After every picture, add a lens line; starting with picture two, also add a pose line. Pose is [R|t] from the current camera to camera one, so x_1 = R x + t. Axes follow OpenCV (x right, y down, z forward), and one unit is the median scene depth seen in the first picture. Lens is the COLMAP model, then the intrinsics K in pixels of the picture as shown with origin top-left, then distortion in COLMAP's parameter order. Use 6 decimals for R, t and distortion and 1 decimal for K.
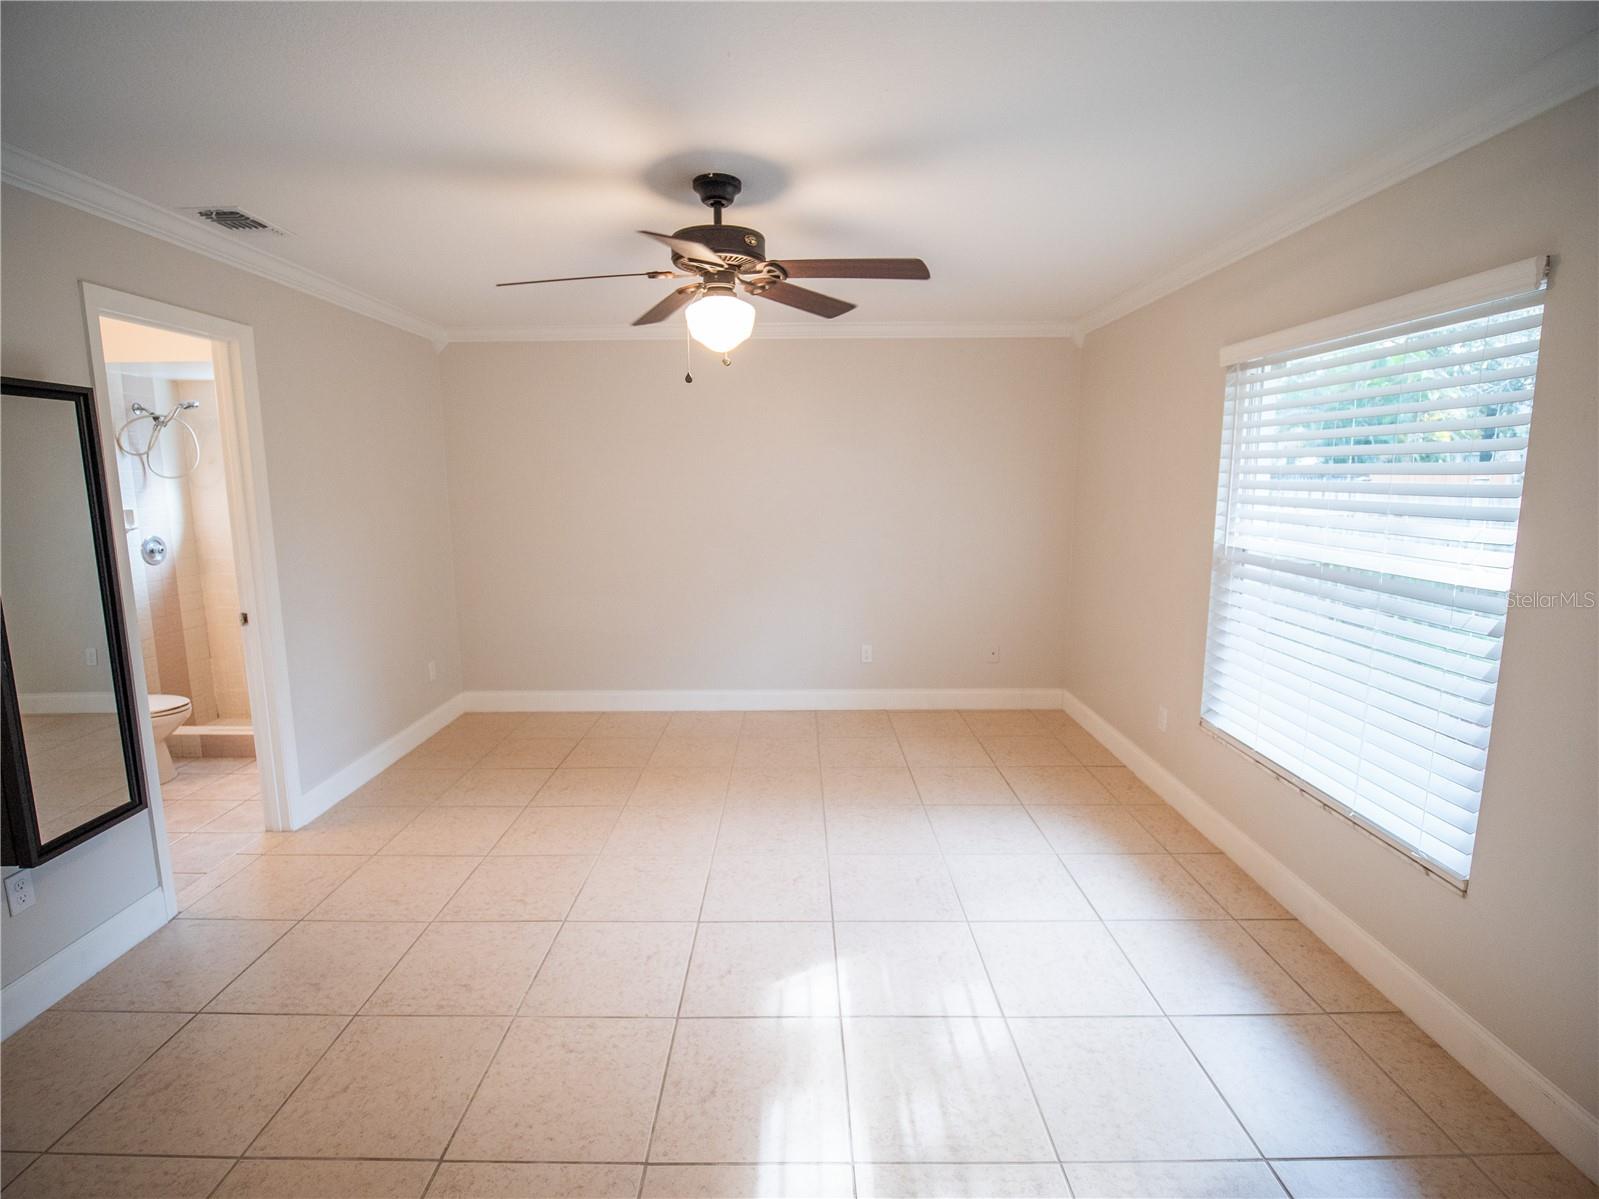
lens RADIAL K [[765.9, 0, 799.4], [0, 765.9, 597.0], [0, 0, 1]] dist [-0.016691, -0.000630]
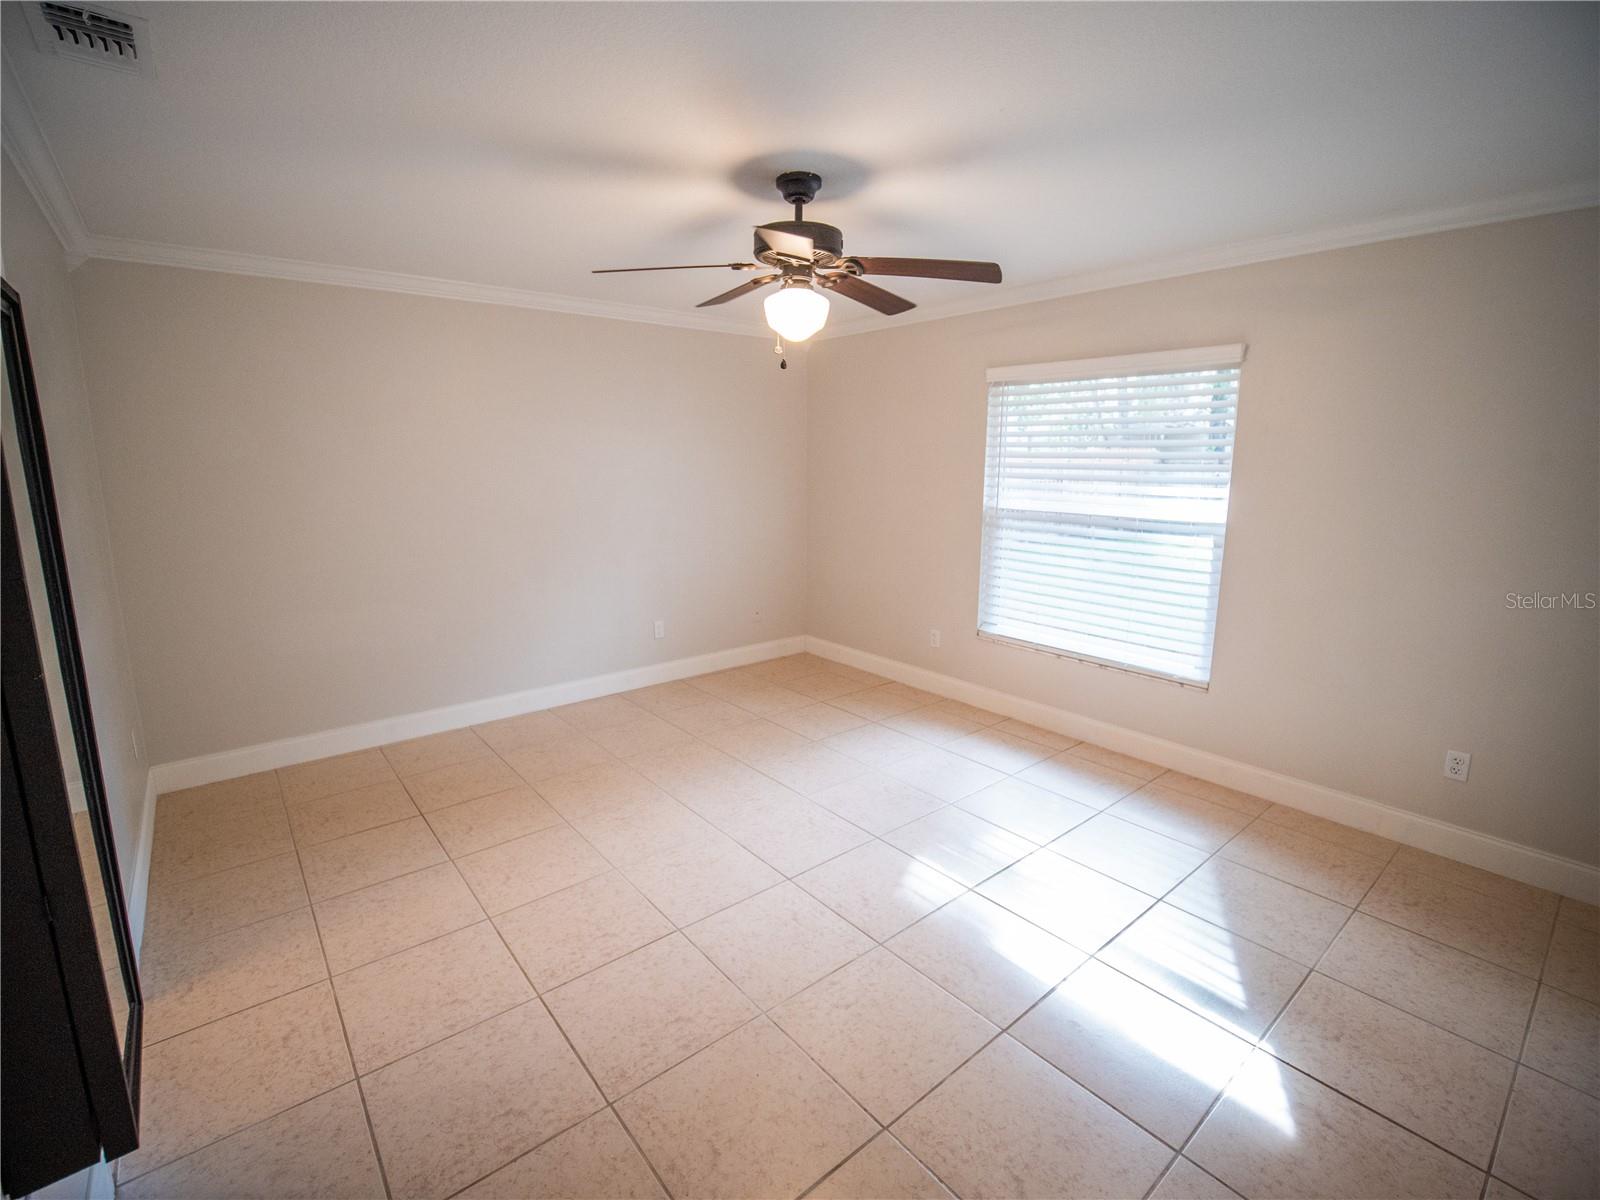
lens RADIAL K [[727.3, 0, 804.4], [0, 727.3, 598.3], [0, 0, 1]] dist [-0.019475, 0.000100]
pose [[0.768537, -0.120655, 0.628326, -0.618161], [0.098204, 0.992666, 0.070499, -0.031004], [-0.632224, 0.007523, 0.774749, 0.170830]]
